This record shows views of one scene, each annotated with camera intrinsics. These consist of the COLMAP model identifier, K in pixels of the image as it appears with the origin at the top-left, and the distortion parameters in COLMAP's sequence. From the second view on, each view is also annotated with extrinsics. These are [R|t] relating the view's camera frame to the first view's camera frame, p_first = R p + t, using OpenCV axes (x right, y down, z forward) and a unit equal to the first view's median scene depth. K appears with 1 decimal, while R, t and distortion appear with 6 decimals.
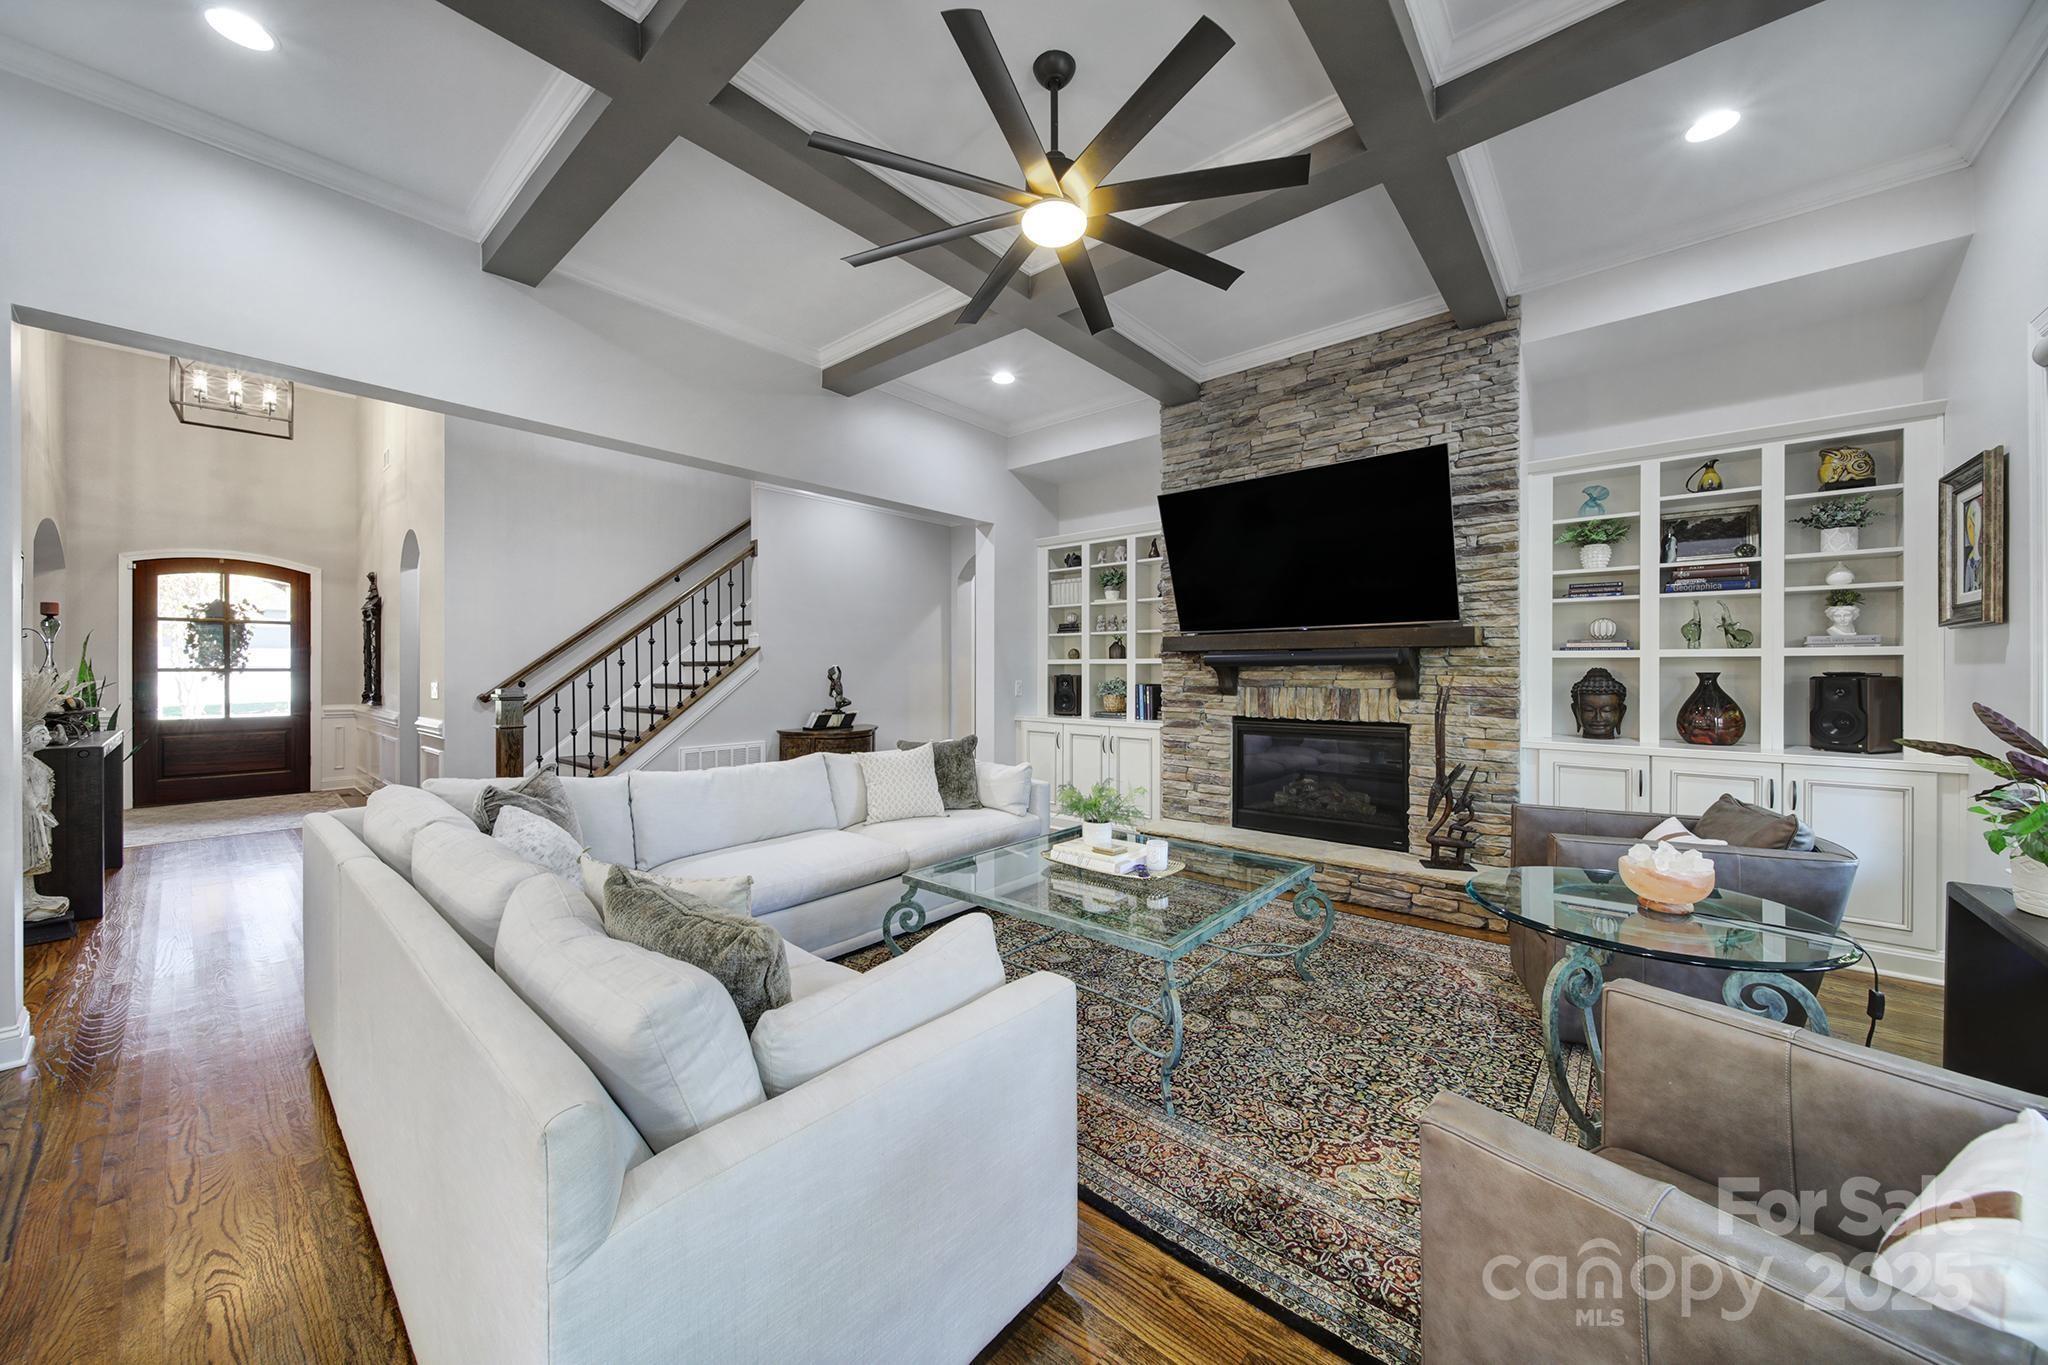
lens RADIAL K [[722.1, 0, 1026.1], [0, 722.1, 666.9], [0, 0, 1]] dist [-0.000618, -0.000020]
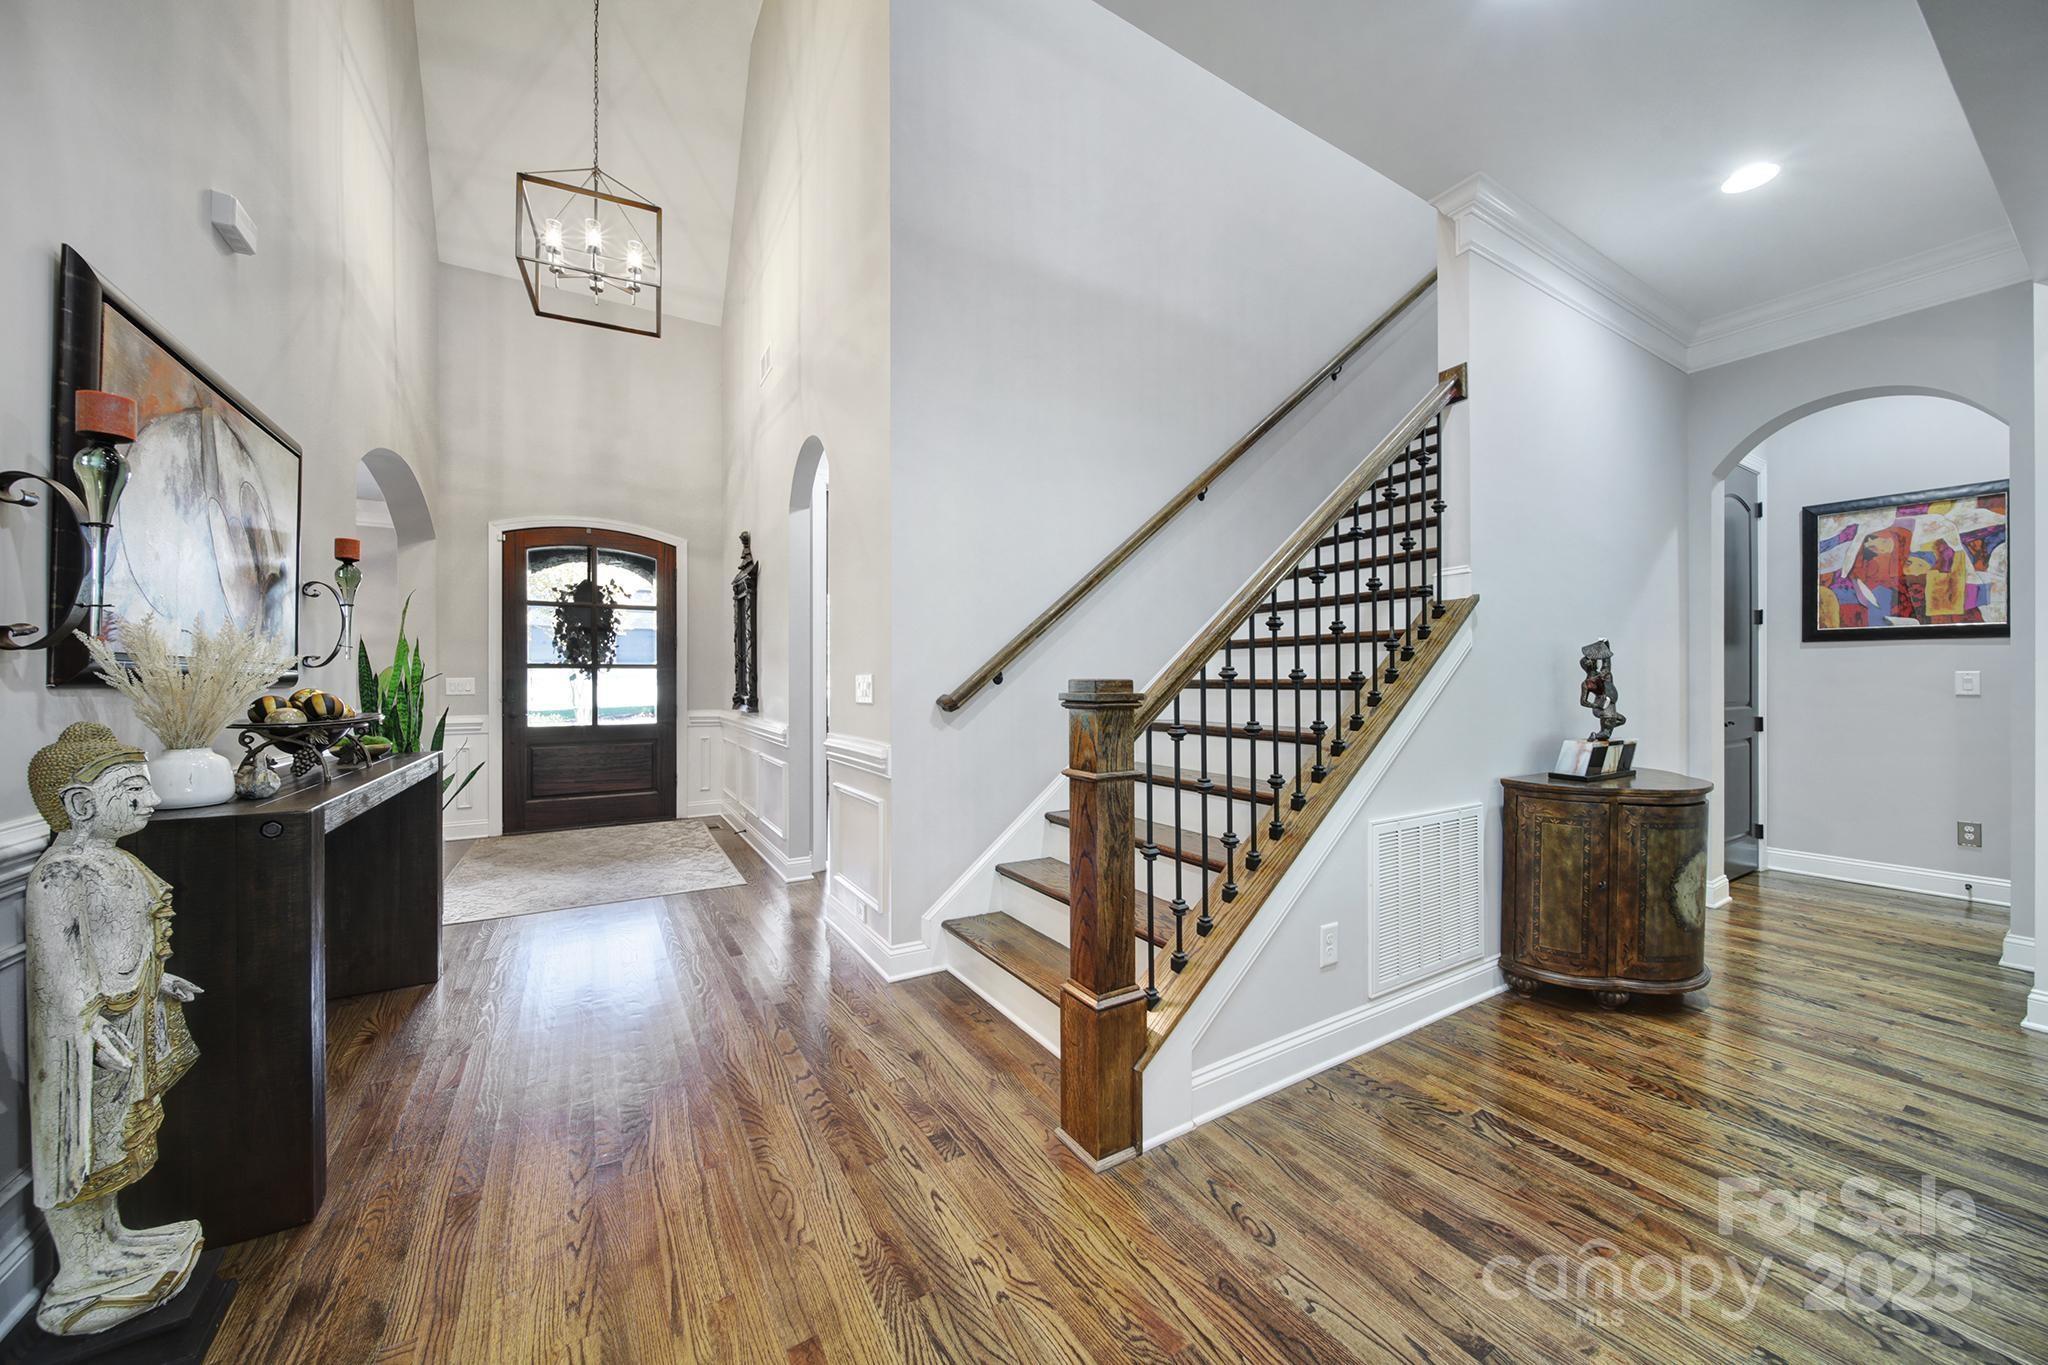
lens RADIAL K [[707.5, 0, 1030.9], [0, 707.5, 676.4], [0, 0, 1]] dist [-0.000089, -0.000103]
pose [[0.954568, -0.002522, -0.297984, -0.412702], [0.001976, 0.999996, -0.002131, 0.018935], [0.297988, 0.001445, 0.954569, 0.397107]]
